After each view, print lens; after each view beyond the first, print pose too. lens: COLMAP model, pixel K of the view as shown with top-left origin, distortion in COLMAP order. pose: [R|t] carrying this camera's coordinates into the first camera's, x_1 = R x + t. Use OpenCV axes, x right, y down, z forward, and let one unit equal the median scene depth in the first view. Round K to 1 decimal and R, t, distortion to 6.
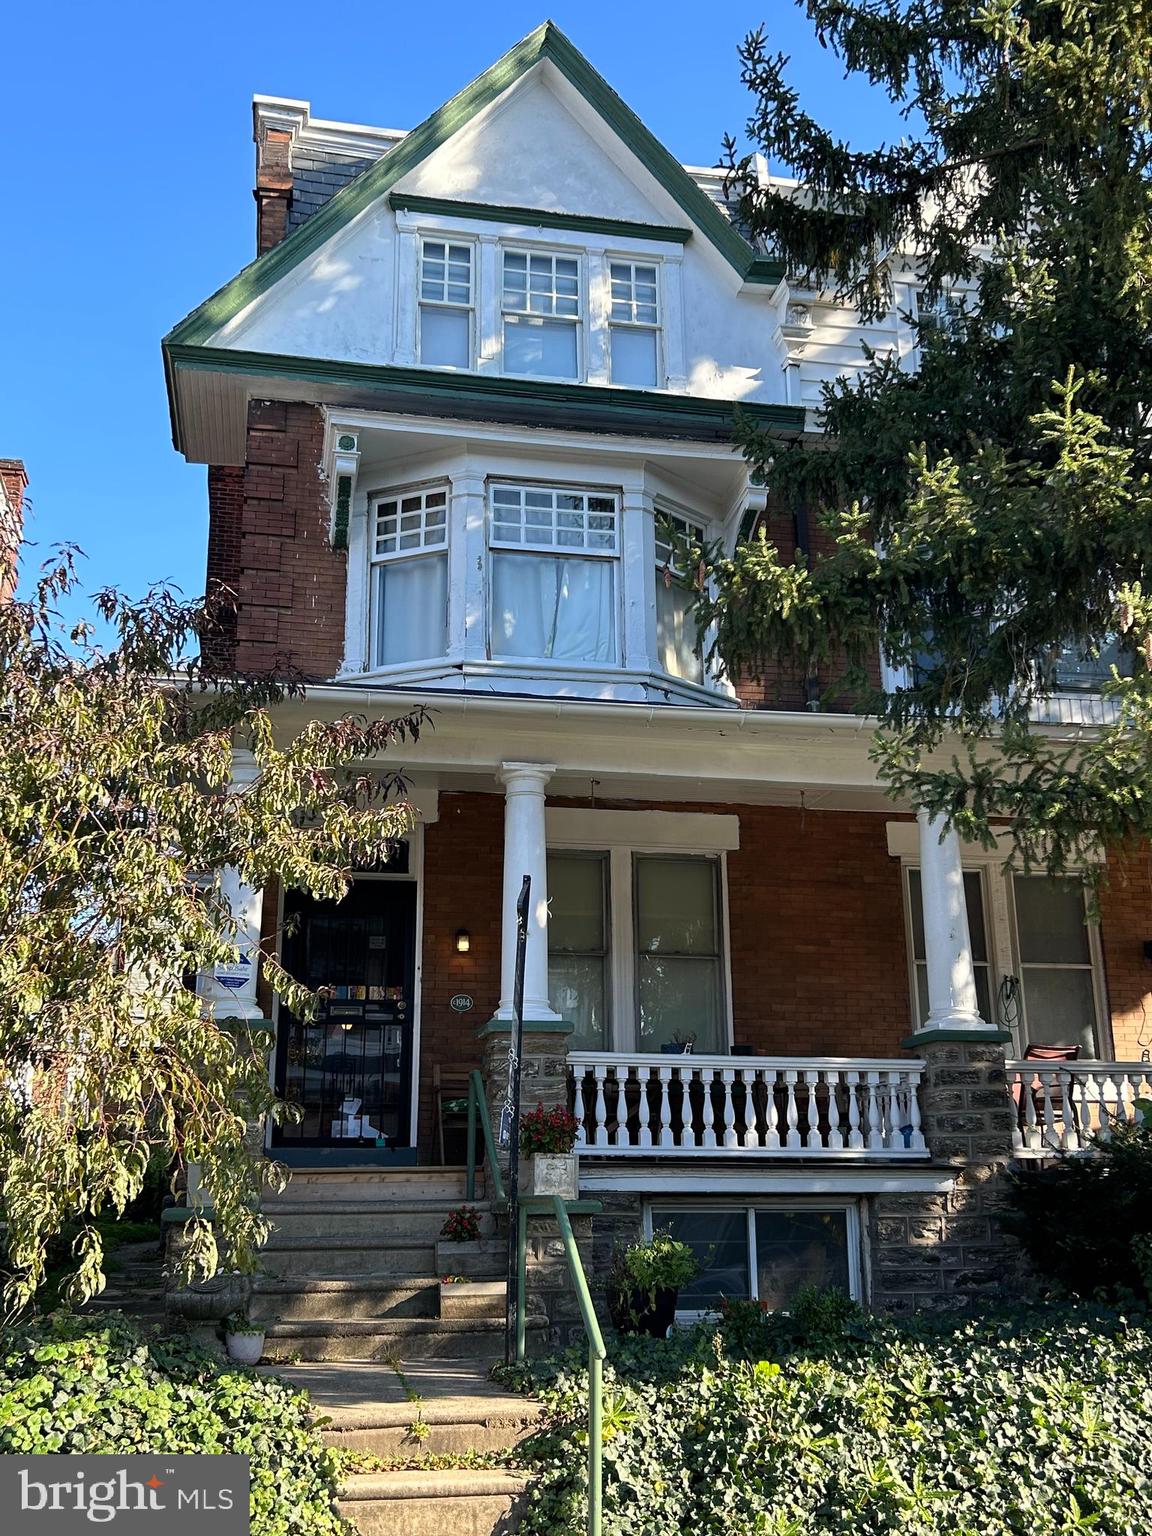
lens RADIAL K [[1538.4, 0, 576.6], [0, 1538.4, 798.5], [0, 0, 1]] dist [0.108894, -0.275556]
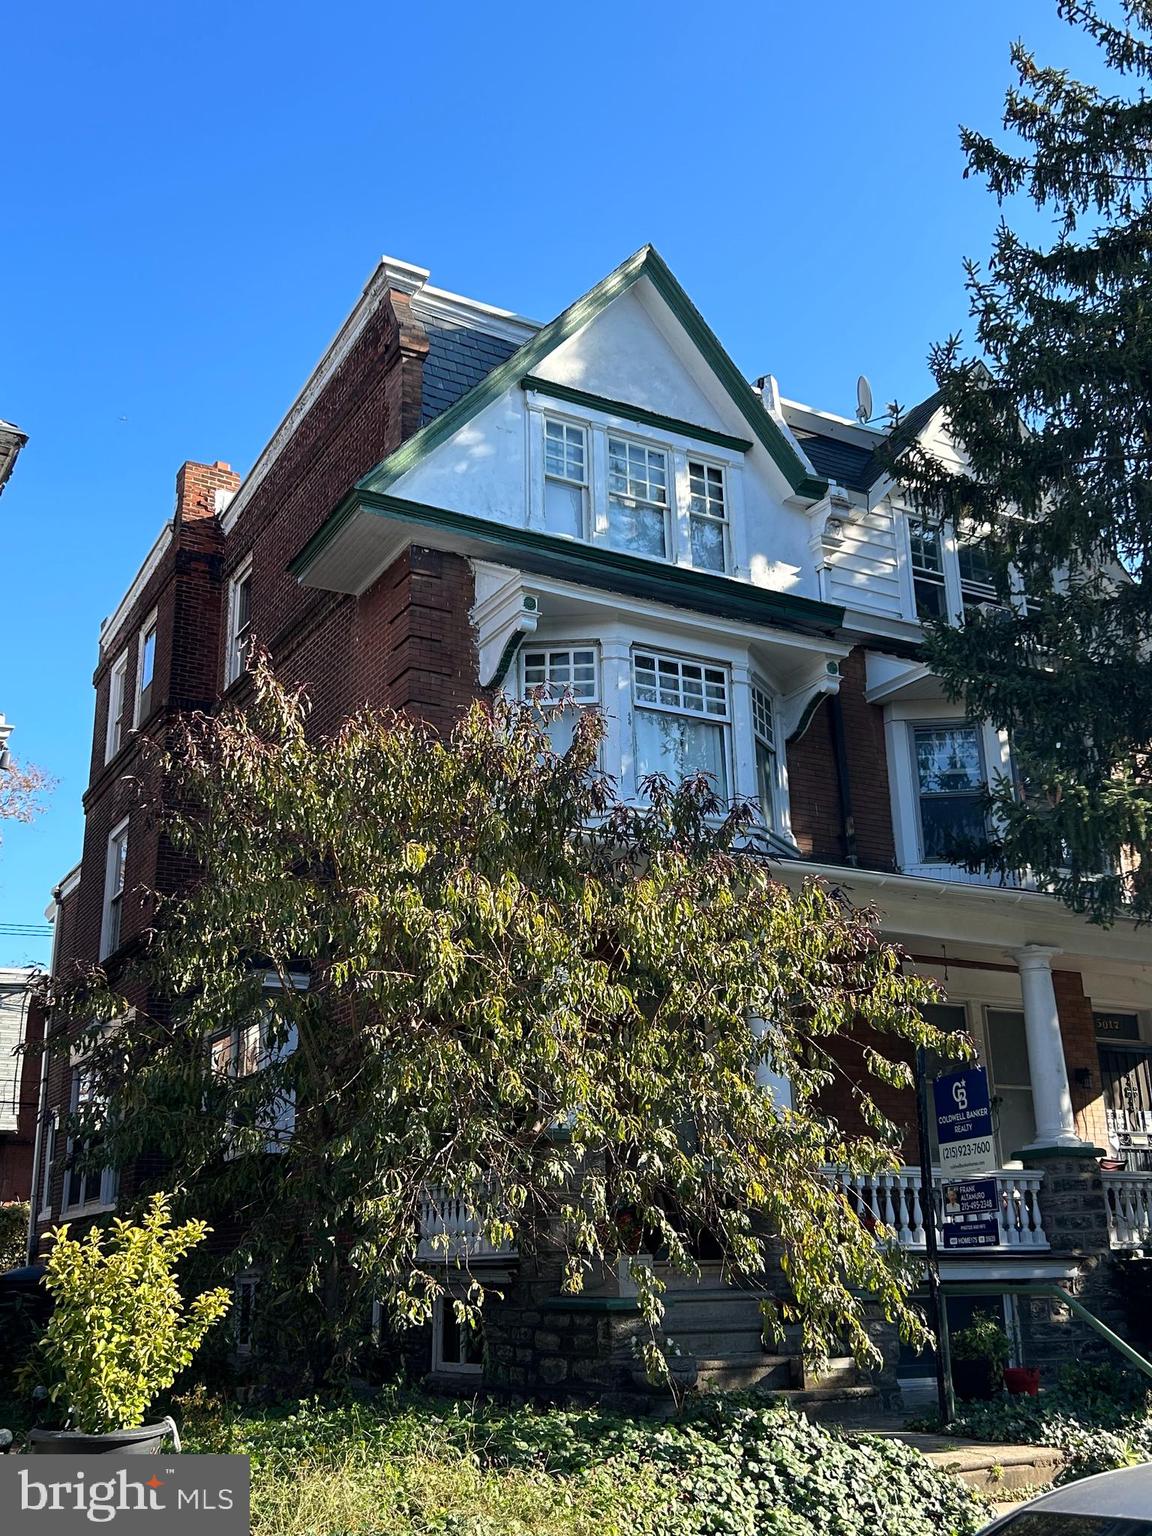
lens RADIAL K [[1538.4, 0, 576.6], [0, 1538.4, 798.5], [0, 0, 1]] dist [0.108894, -0.275556]
pose [[0.949573, 0.082602, 0.302470, -0.425238], [-0.068031, 0.995972, -0.058416, -0.024250], [-0.306077, 0.034893, 0.951367, -0.066714]]
